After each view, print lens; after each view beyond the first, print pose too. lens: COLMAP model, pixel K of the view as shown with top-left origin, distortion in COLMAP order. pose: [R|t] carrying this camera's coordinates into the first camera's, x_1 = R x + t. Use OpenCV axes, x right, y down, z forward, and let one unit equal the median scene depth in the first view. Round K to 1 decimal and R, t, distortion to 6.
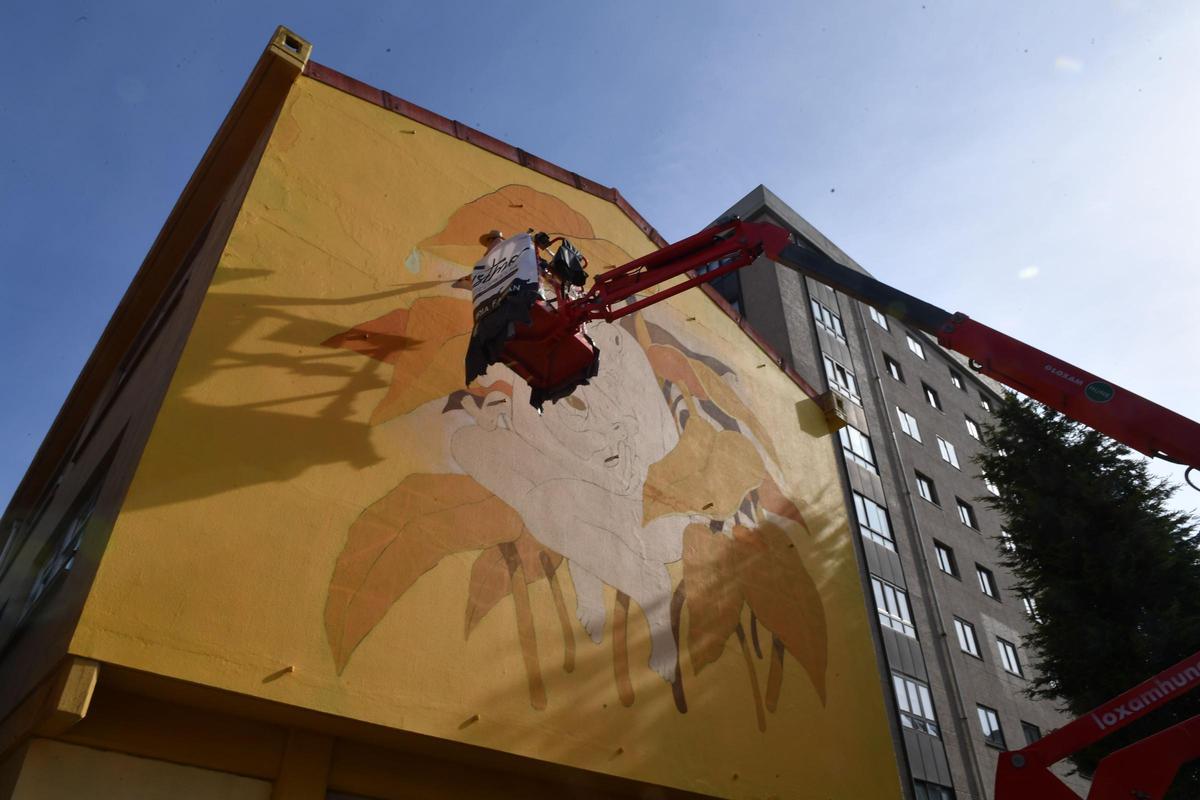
lens RADIAL K [[815.9, 0, 600.0], [0, 815.9, 400.0], [0, 0, 1]] dist [-0.041874, -0.012307]
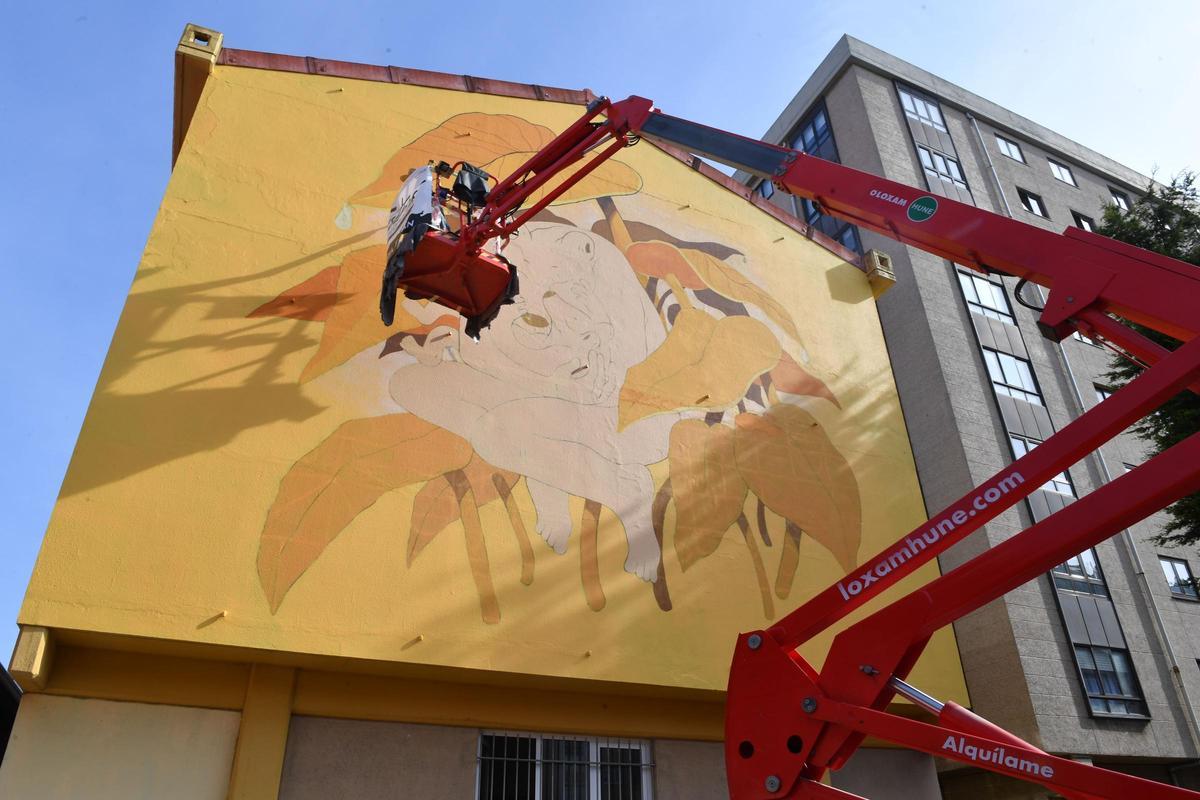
lens RADIAL K [[815.9, 0, 600.0], [0, 815.9, 400.0], [0, 0, 1]] dist [-0.041874, -0.012307]
pose [[0.957123, -0.166728, -0.236892, 0.293317], [0.190887, 0.978110, 0.082840, 0.033491], [0.217895, -0.124507, 0.967998, 0.045392]]
